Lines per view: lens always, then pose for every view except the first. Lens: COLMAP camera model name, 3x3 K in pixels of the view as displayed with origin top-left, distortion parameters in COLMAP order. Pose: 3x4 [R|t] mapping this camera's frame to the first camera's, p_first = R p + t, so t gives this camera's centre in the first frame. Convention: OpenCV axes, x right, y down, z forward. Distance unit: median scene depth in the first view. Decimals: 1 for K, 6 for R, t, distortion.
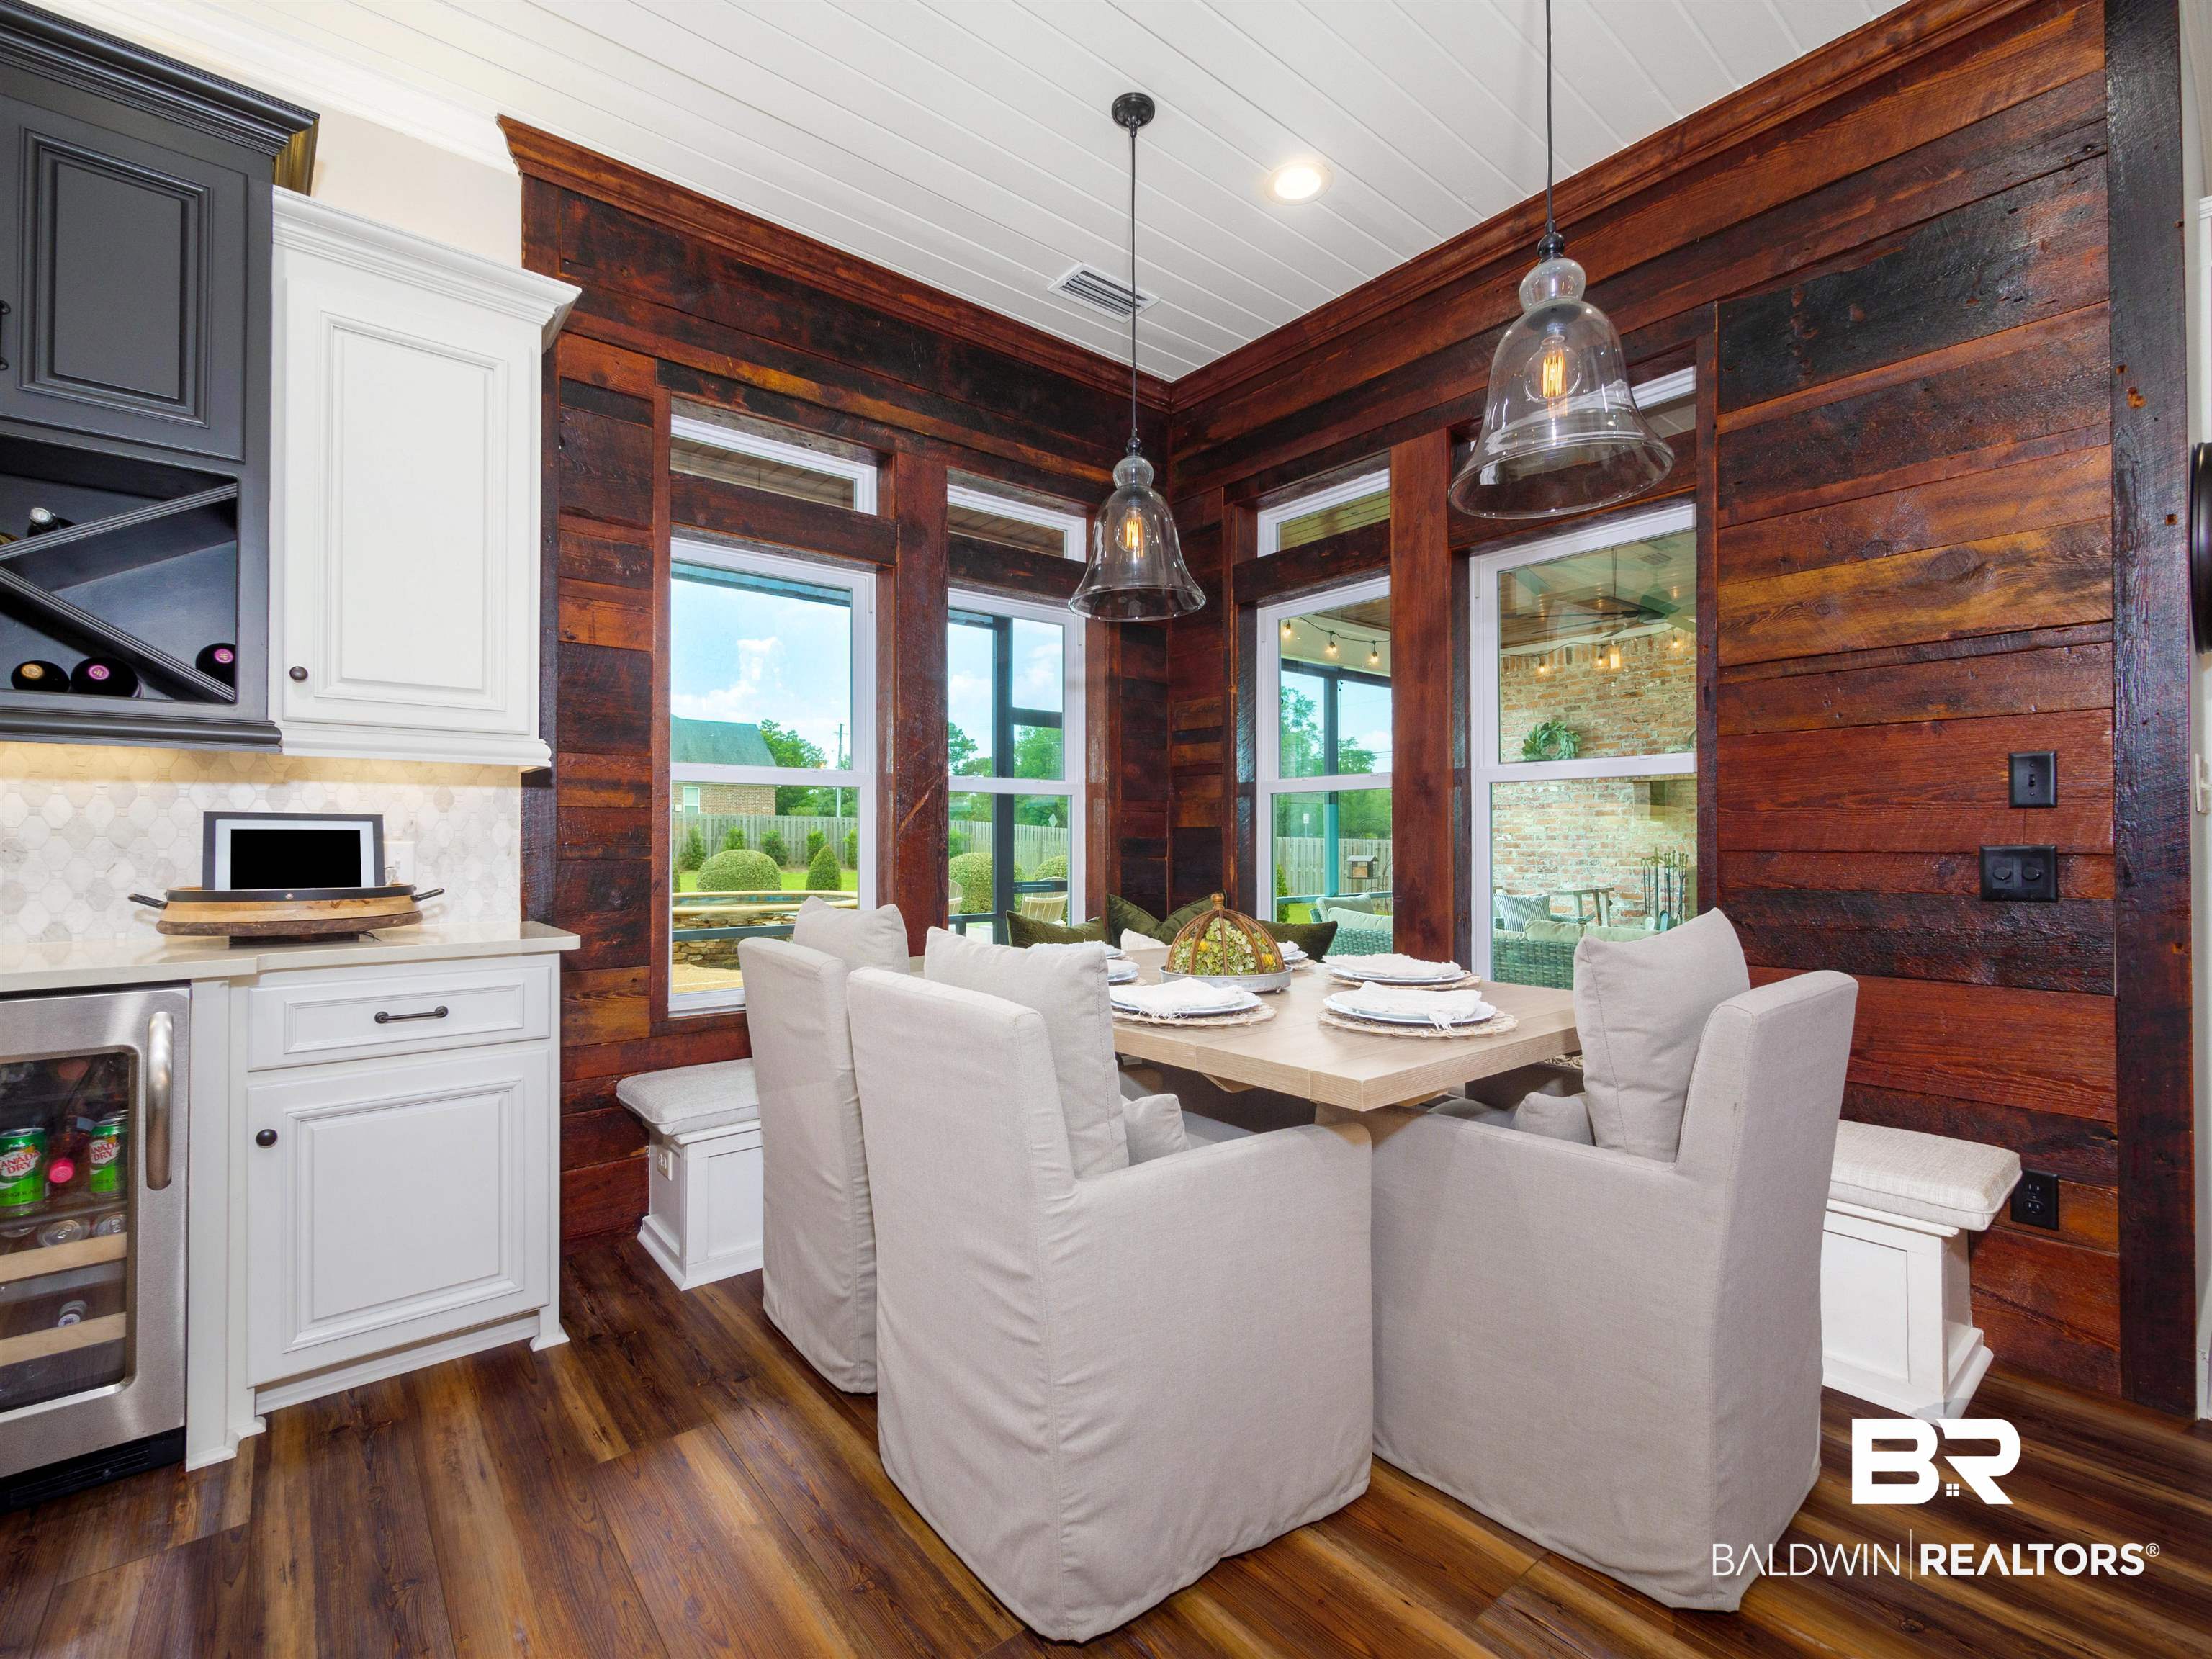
lens RADIAL K [[986.6, 0, 1105.6], [0, 986.6, 831.0], [0, 0, 1]] dist [0.001154, 0.001079]
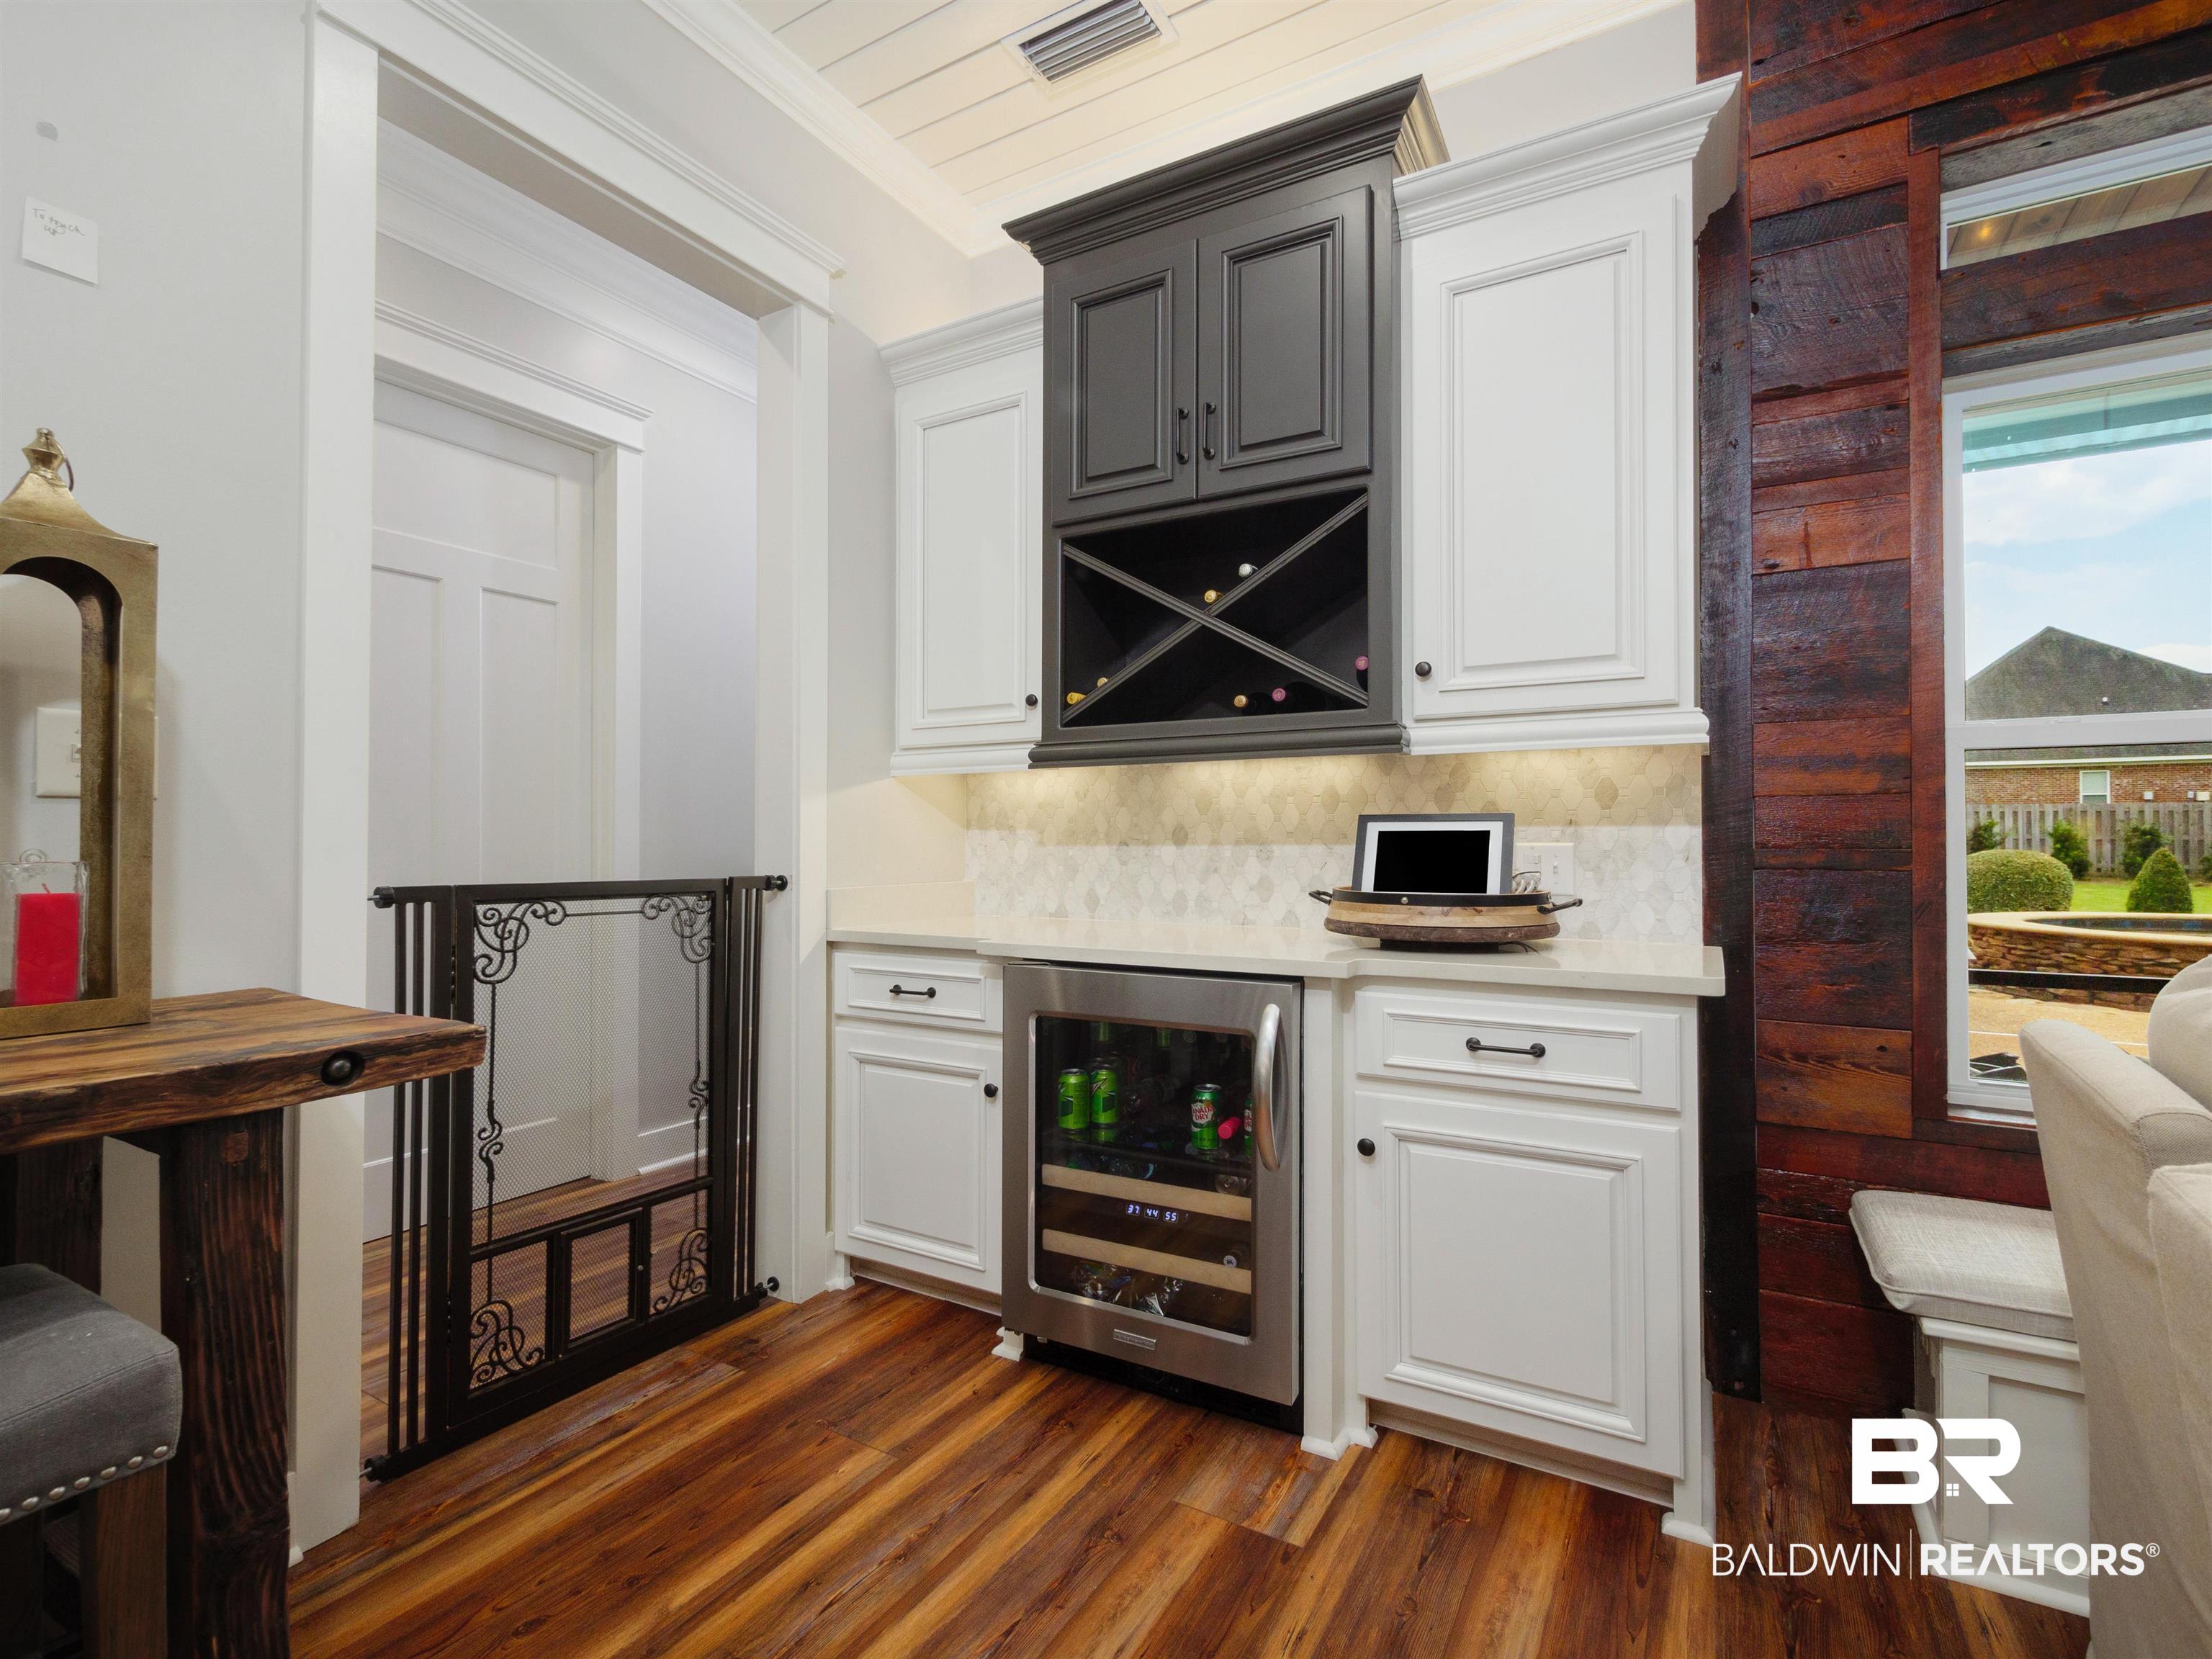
lens RADIAL K [[986.6, 0, 1062.1], [0, 986.6, 838.2], [0, 0, 1]] dist [0.001154, 0.001079]
pose [[0.313165, -0.006561, -0.949676, -0.014652], [0.010538, 0.999939, -0.003433, 0.005208], [0.949640, -0.008933, 0.313215, 0.364426]]
